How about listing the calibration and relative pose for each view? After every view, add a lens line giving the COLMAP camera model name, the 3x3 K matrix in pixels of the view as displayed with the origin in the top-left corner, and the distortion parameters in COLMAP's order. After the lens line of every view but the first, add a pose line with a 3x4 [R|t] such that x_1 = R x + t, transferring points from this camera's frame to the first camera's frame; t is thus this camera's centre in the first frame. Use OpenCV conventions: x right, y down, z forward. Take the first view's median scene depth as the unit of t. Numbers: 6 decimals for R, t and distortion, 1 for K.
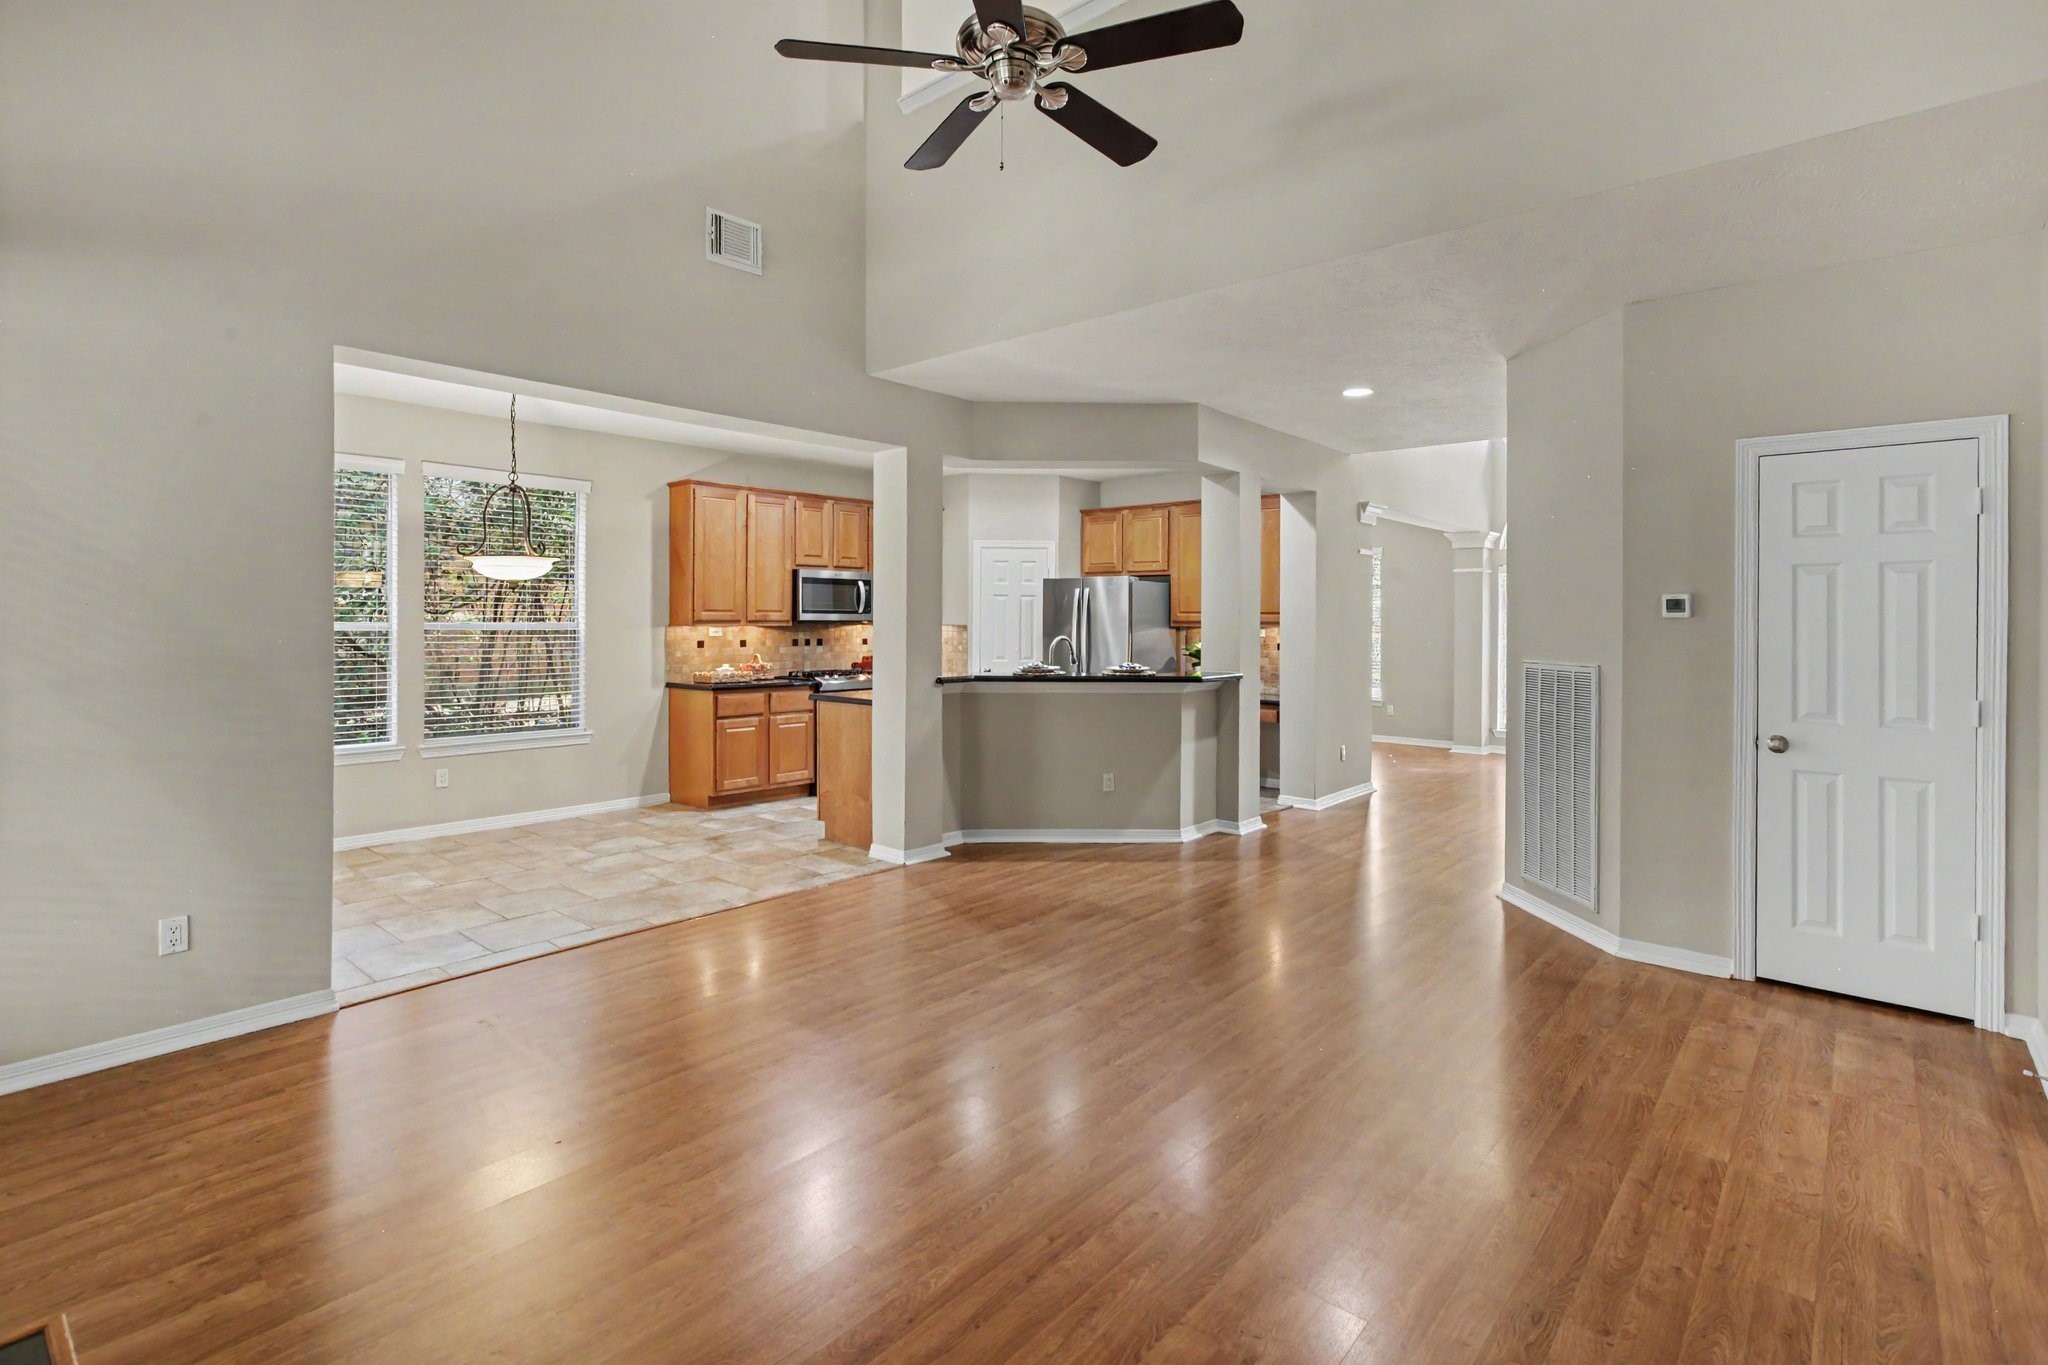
lens RADIAL K [[965.2, 0, 1030.9], [0, 965.2, 650.4], [0, 0, 1]] dist [-0.000080, 0.000034]
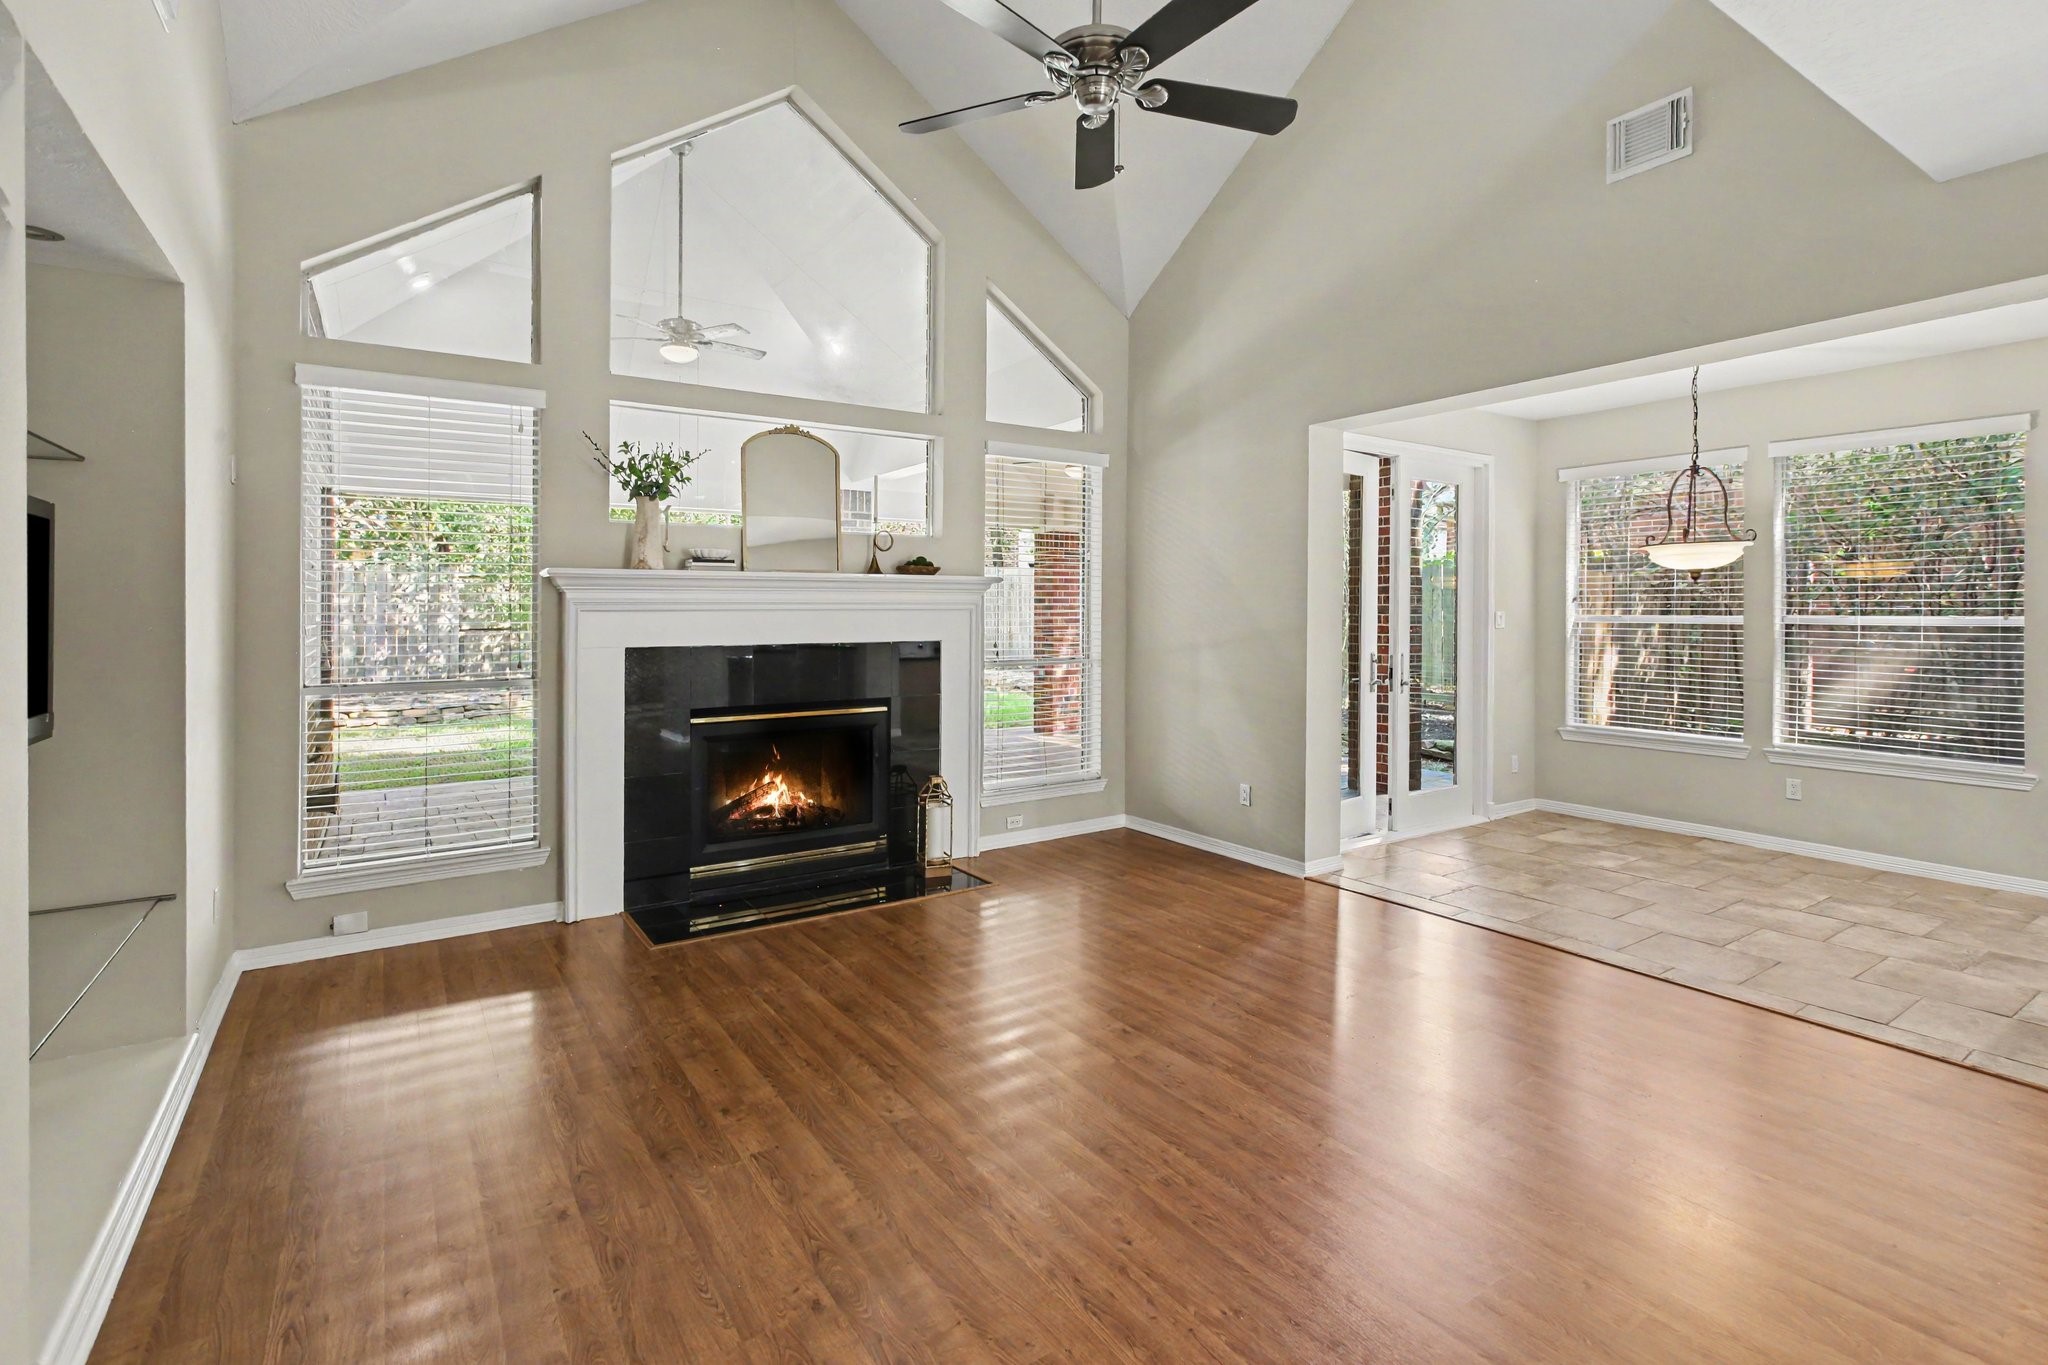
lens RADIAL K [[965.2, 0, 1030.9], [0, 965.2, 650.4], [0, 0, 1]] dist [-0.000080, 0.000034]
pose [[-0.261237, 0.036959, -0.964567, 0.538270], [-0.024235, 0.998701, 0.044831, -0.020973], [0.964970, 0.035088, -0.260002, 0.643780]]
